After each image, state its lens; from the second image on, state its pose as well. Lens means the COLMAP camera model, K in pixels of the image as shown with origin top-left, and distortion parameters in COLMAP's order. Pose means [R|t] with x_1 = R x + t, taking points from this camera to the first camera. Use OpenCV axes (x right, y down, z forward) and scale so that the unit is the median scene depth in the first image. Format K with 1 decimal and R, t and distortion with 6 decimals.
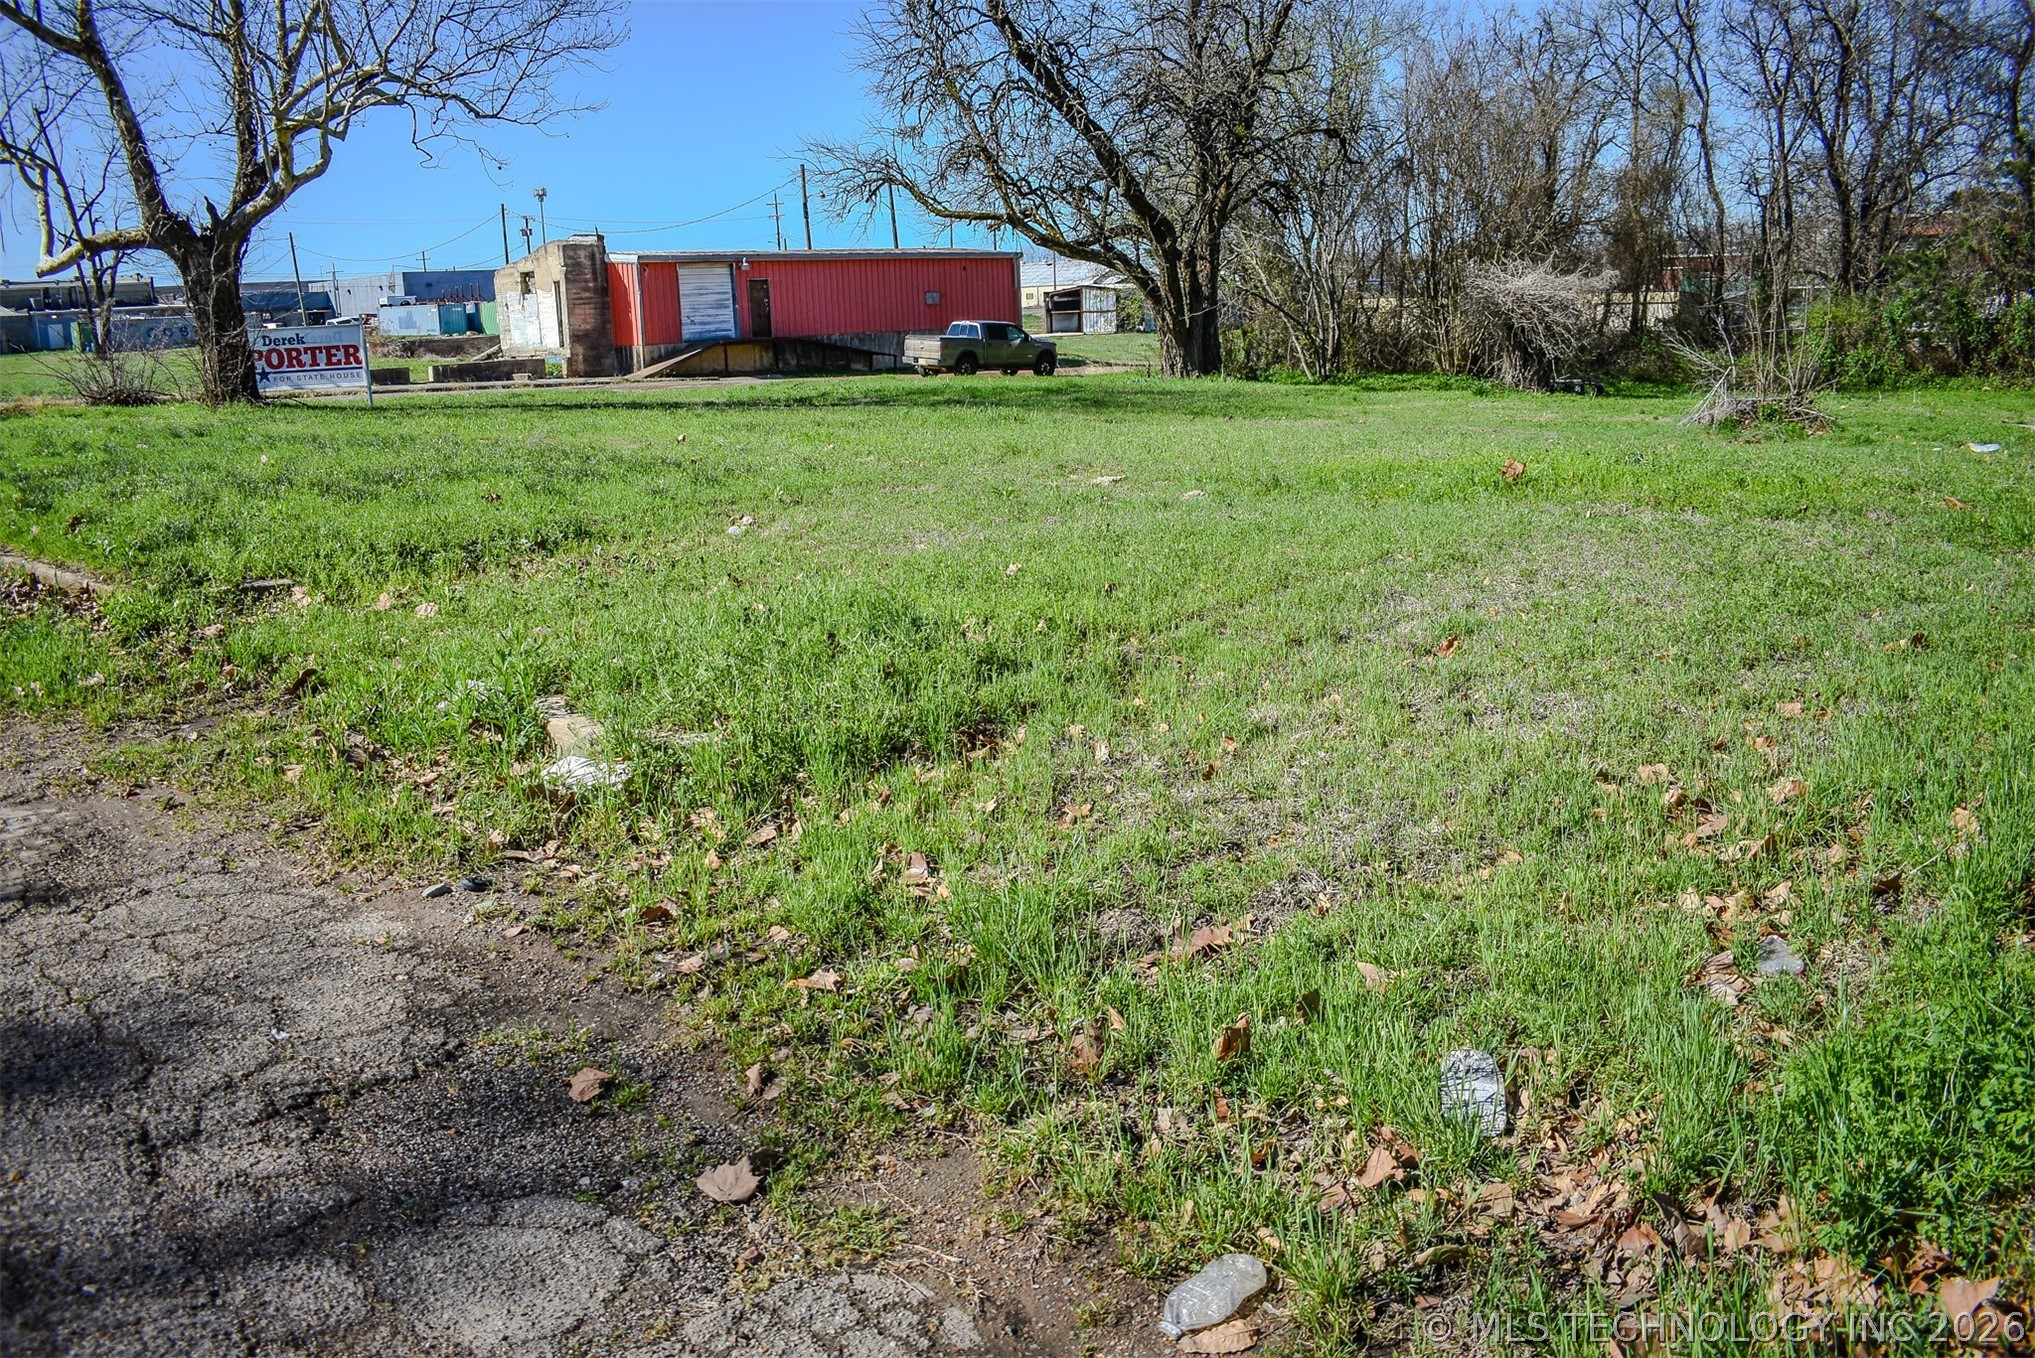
lens RADIAL K [[1626.5, 0, 1017.5], [0, 1626.5, 679.0], [0, 0, 1]] dist [-0.089216, 0.009180]
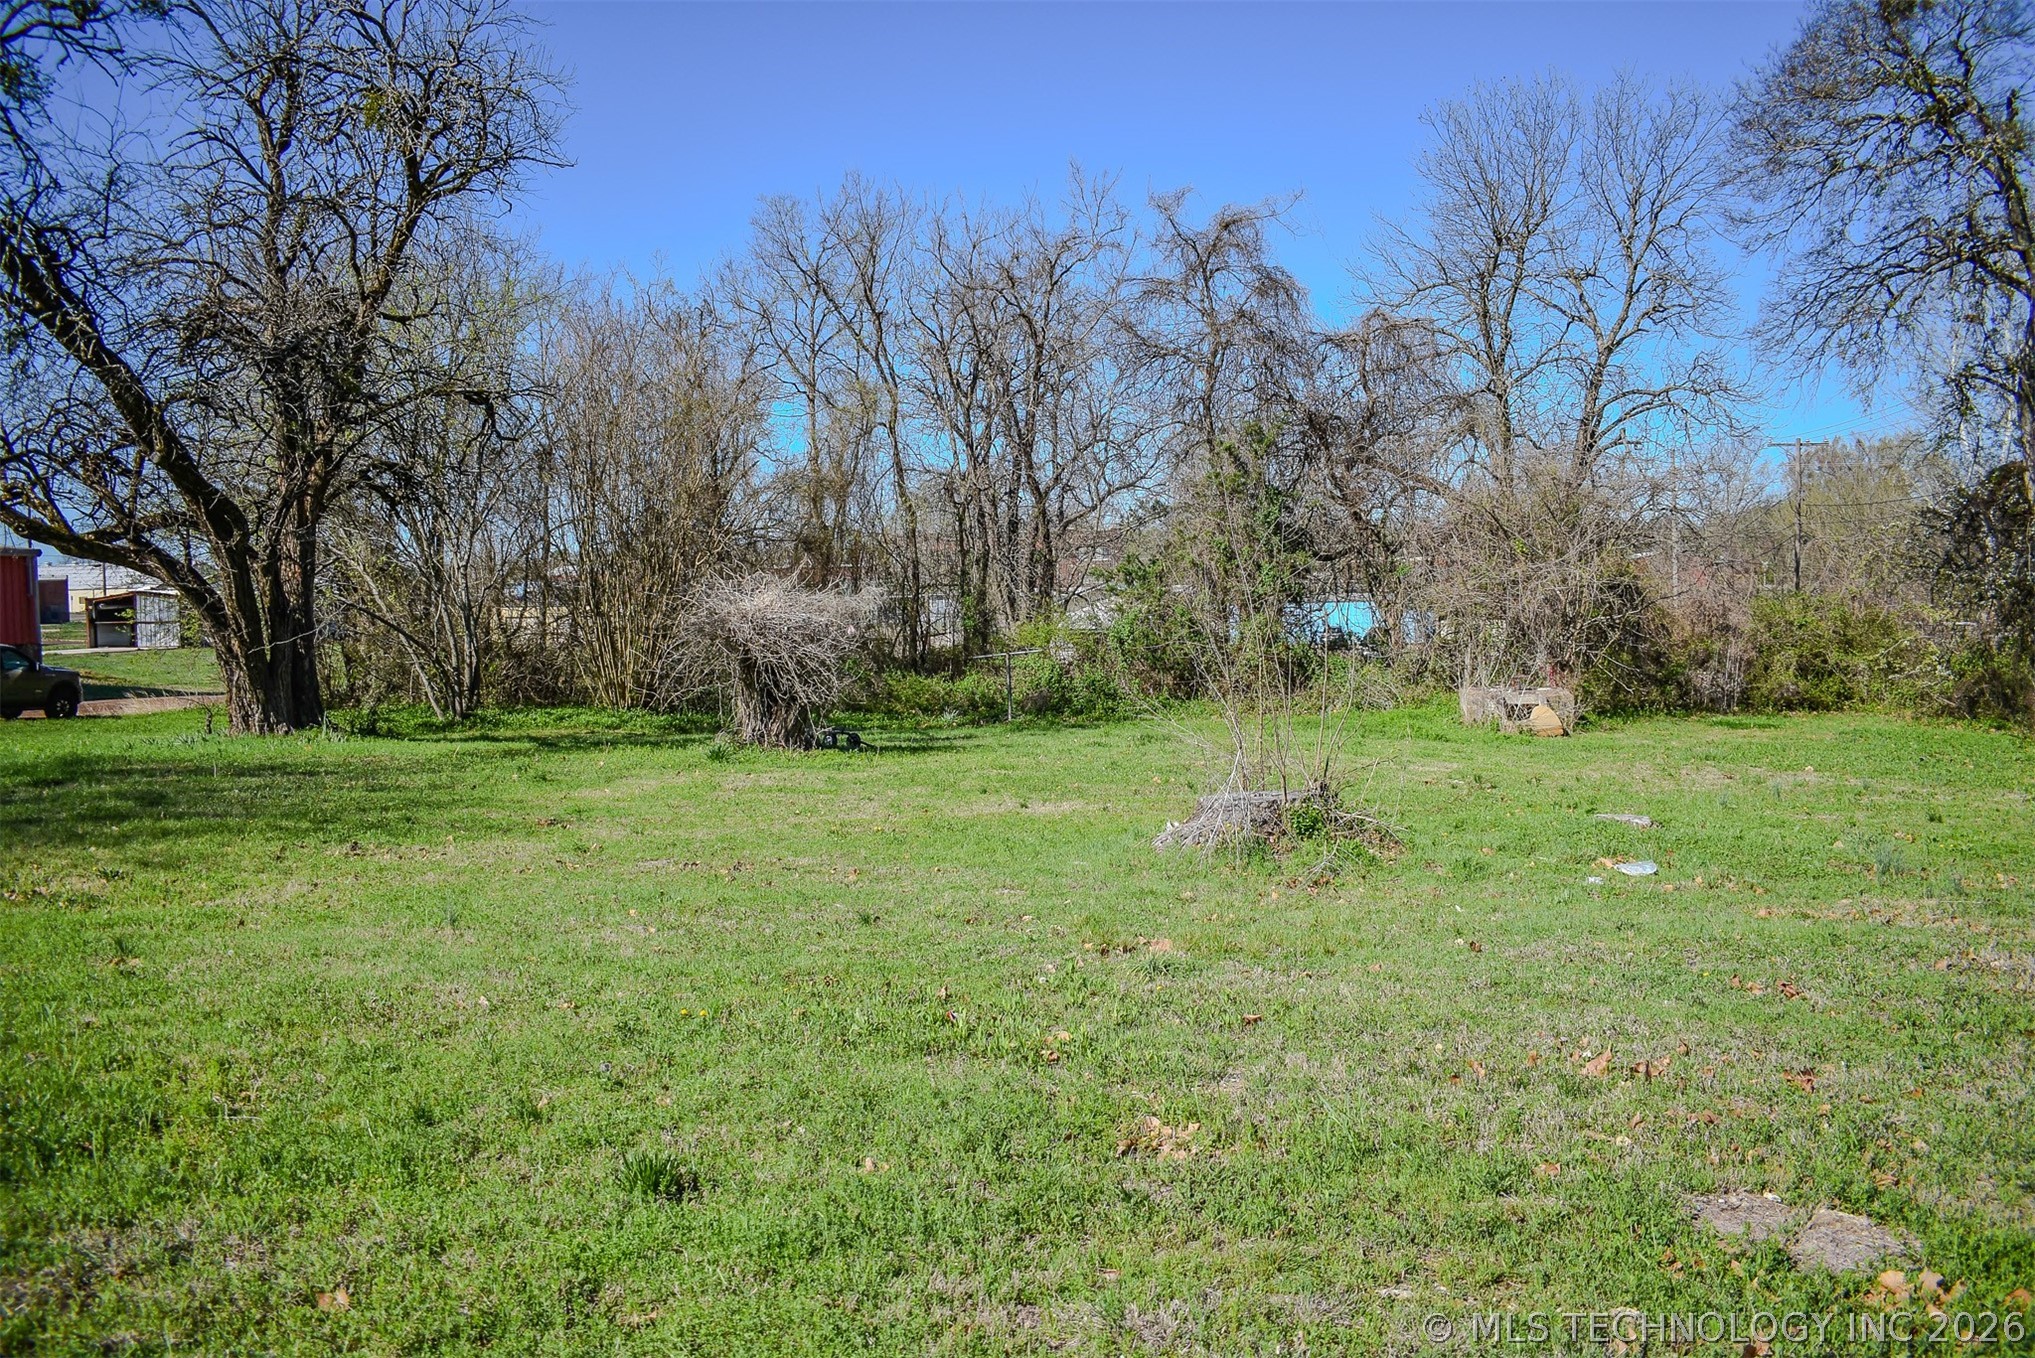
lens RADIAL K [[1626.5, 0, 1017.5], [0, 1626.5, 679.0], [0, 0, 1]] dist [-0.089216, 0.009180]
pose [[0.857491, -0.007489, 0.514445, 0.029739], [0.102817, 0.982219, -0.157080, -0.071554], [-0.504121, 0.187588, 0.843014, 0.274414]]
